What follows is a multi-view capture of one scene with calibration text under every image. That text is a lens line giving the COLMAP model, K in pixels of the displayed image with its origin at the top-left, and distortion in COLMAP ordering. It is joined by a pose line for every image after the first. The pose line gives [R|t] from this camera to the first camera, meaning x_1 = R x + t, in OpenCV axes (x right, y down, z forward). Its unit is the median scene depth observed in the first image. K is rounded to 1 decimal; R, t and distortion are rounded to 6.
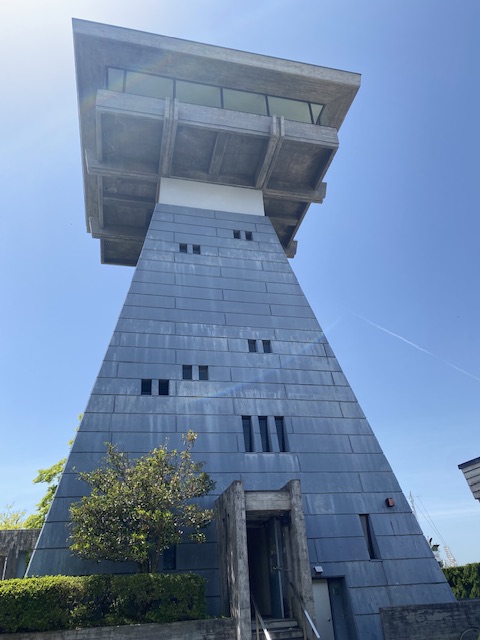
lens RADIAL K [[497.6, 0, 240.0], [0, 497.6, 320.0], [0, 0, 1]] dist [-0.004585, -0.002002]
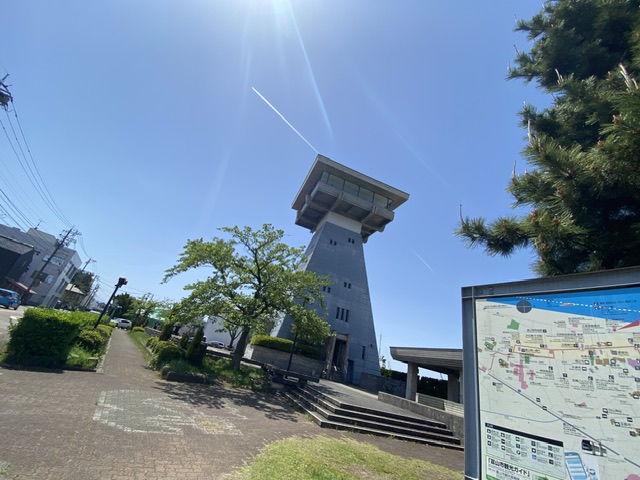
lens RADIAL K [[255.3, 0, 320.0], [0, 255.3, 240.0], [0, 0, 1]] dist [0.000724, 0.000017]
pose [[0.955527, 0.294900, 0.001268, -0.211805], [-0.294240, 0.953083, 0.071103, -0.282573], [0.019760, -0.068314, 0.997468, -0.587242]]
